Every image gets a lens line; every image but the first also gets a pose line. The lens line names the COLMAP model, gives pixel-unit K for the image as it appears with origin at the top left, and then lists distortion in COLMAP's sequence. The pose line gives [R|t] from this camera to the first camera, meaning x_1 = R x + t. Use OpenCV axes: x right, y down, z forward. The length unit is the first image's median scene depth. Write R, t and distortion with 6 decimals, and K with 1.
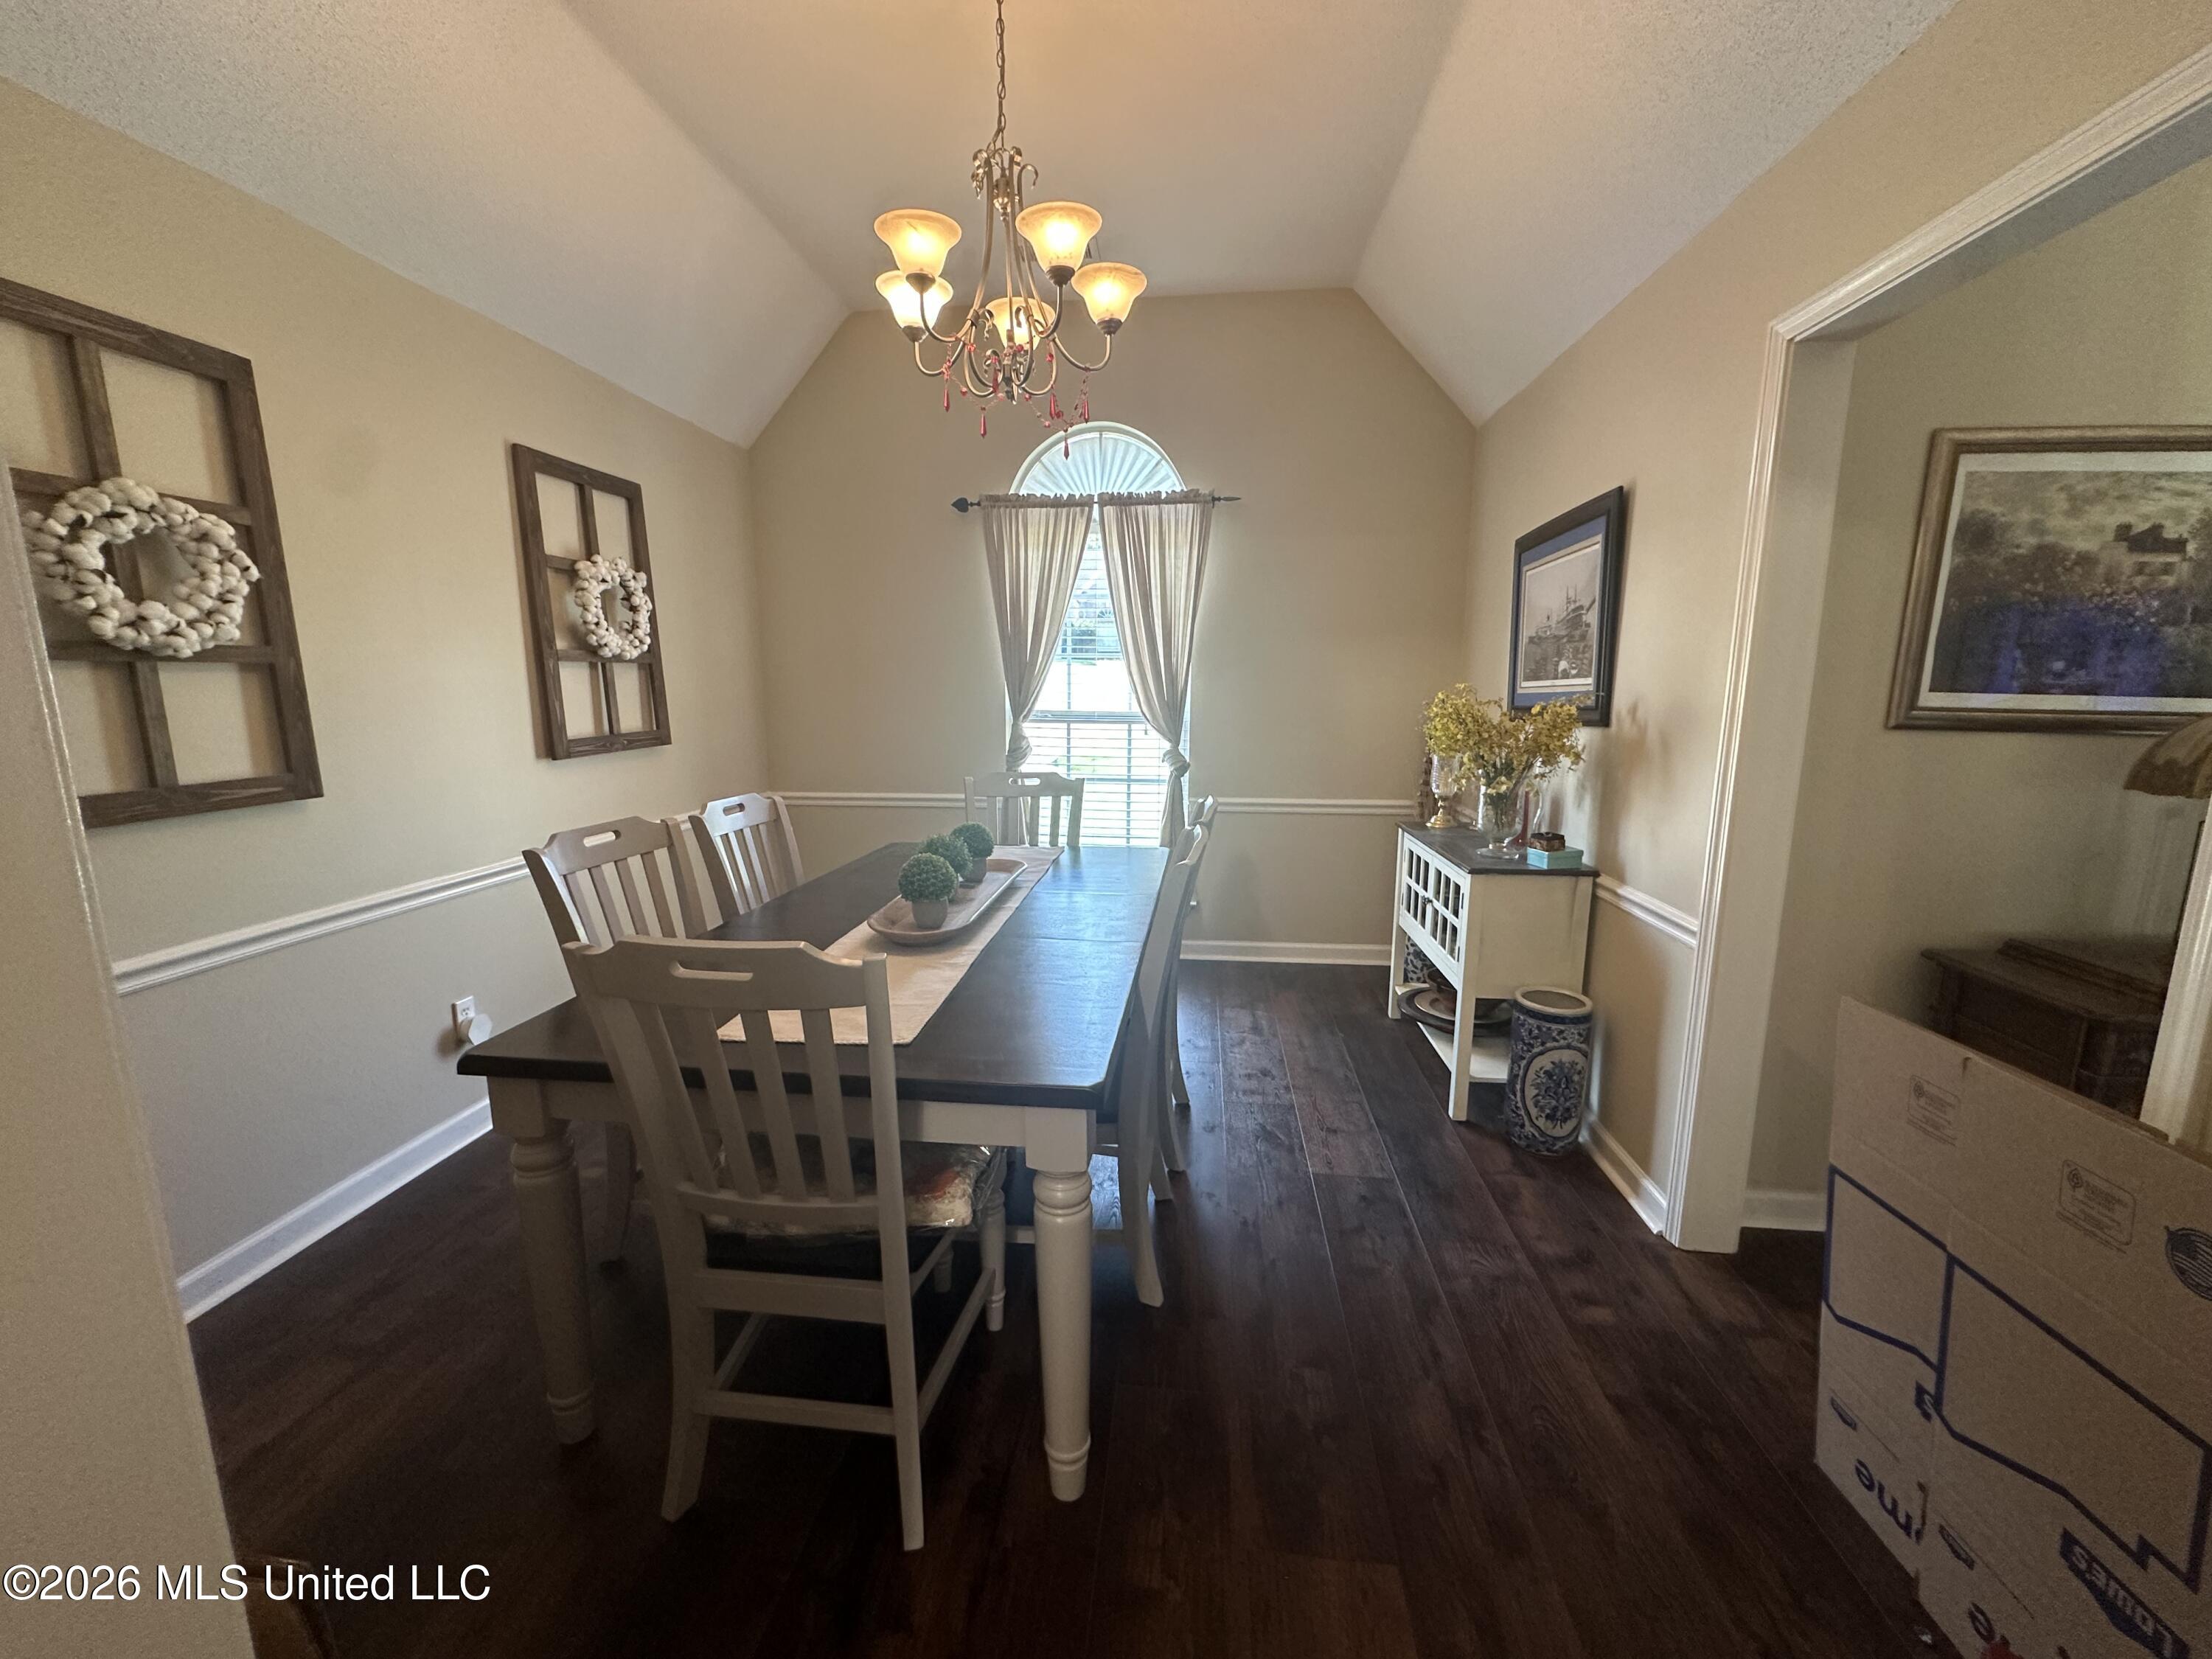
lens RADIAL K [[885.0, 0, 1103.6], [0, 885.0, 836.7], [0, 0, 1]] dist [0.001398, 0.000495]
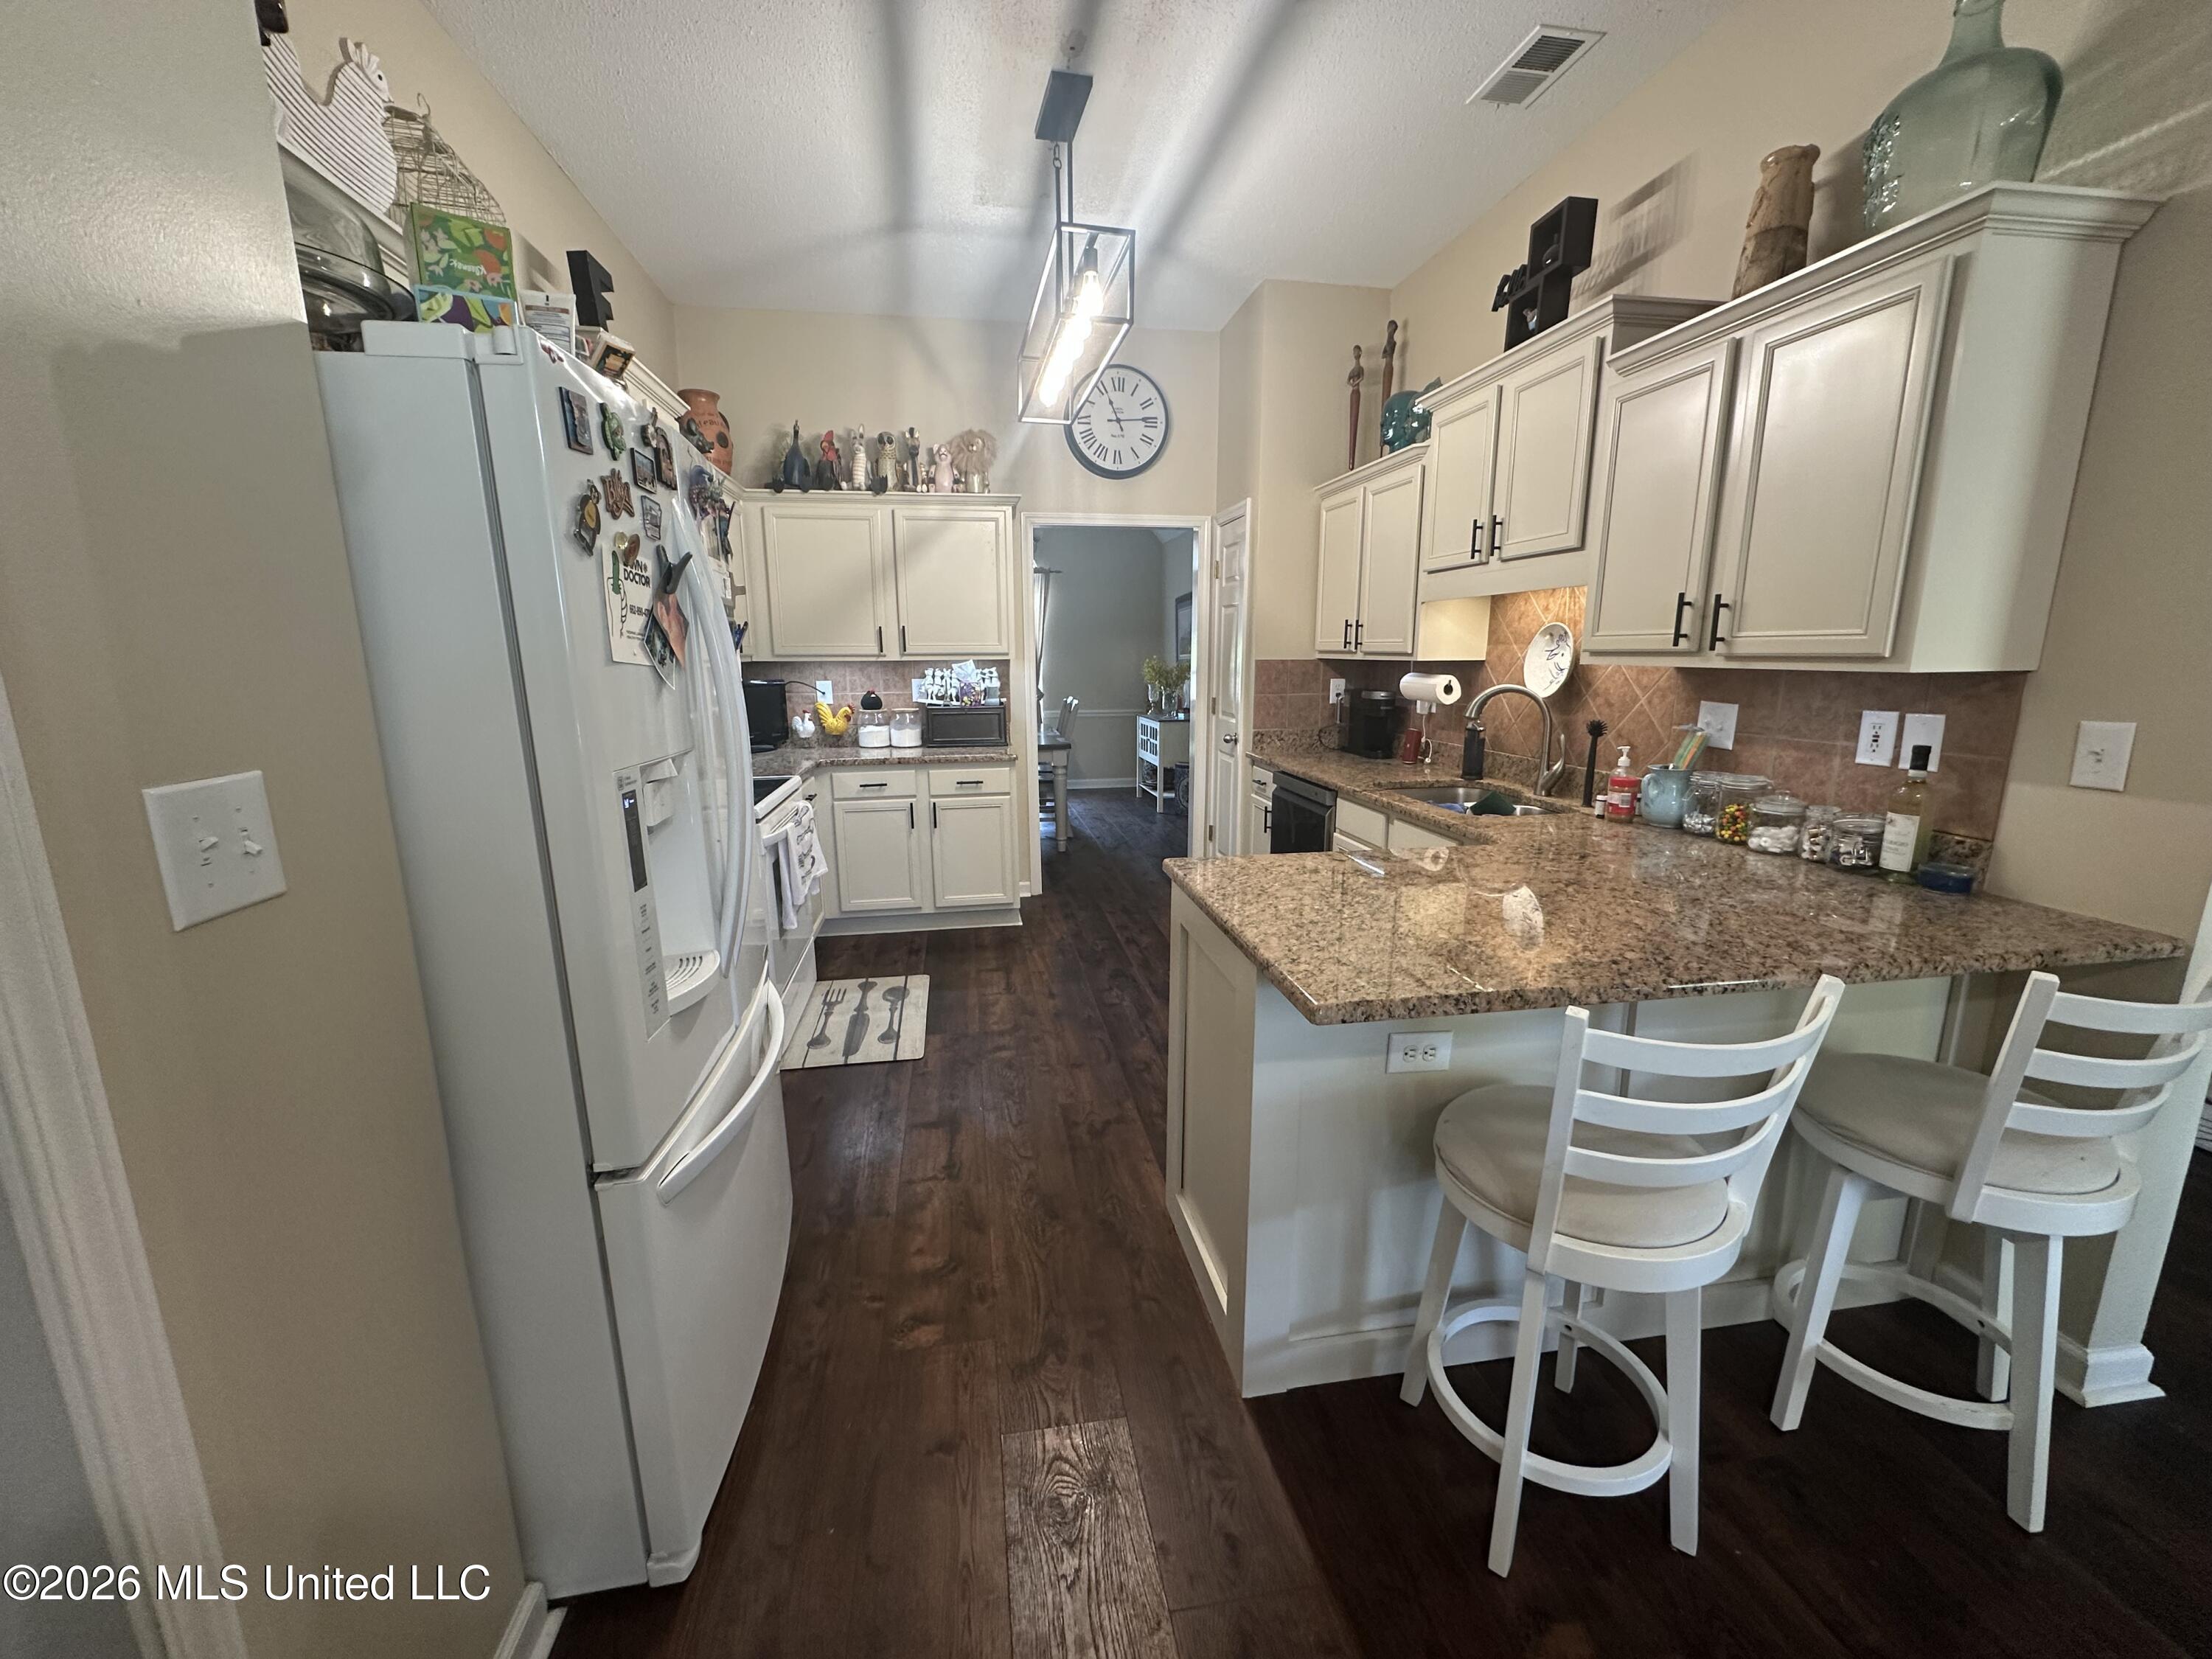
lens RADIAL K [[885.0, 0, 1108.7], [0, 885.0, 835.1], [0, 0, 1]] dist [0.001398, 0.000495]
pose [[0.963892, -0.053671, 0.260829, -0.472143], [0.046812, 0.998377, 0.032445, 0.283830], [-0.262147, -0.019064, 0.964840, -1.600629]]
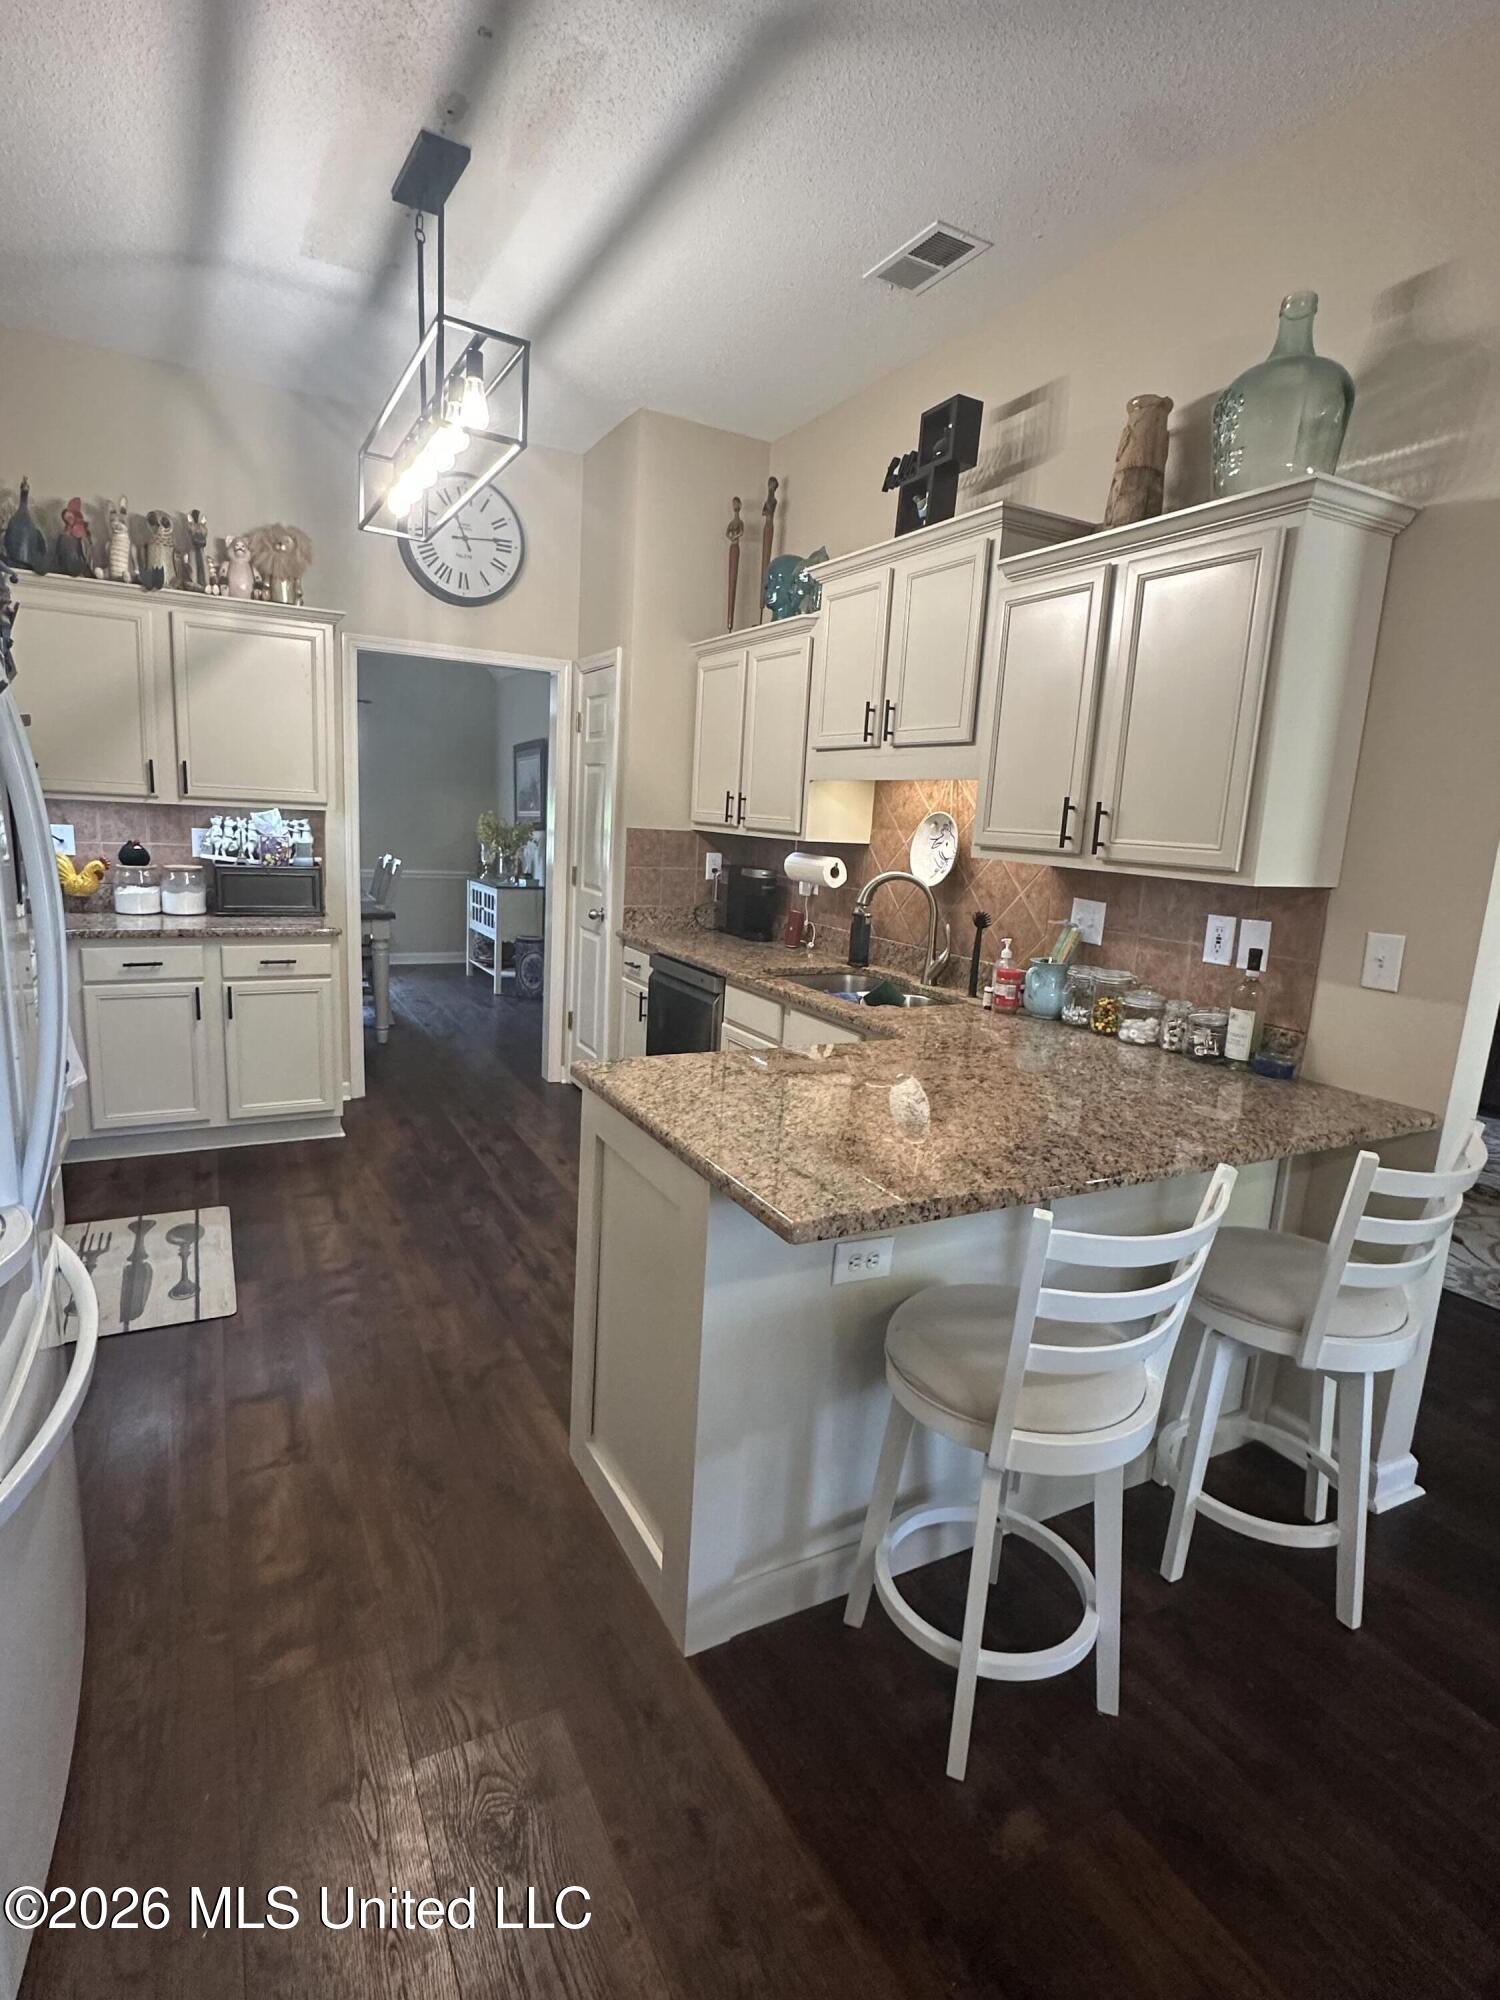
lens RADIAL K [[1009.4, 0, 746.0], [0, 1009.4, 1006.1], [0, 0, 1]] dist [0.004517, 0.000477]
pose [[0.829590, -0.055239, 0.555633, -0.542126], [0.040408, 0.998425, 0.038928, 0.264715], [-0.556908, -0.009842, 0.830516, -1.587969]]
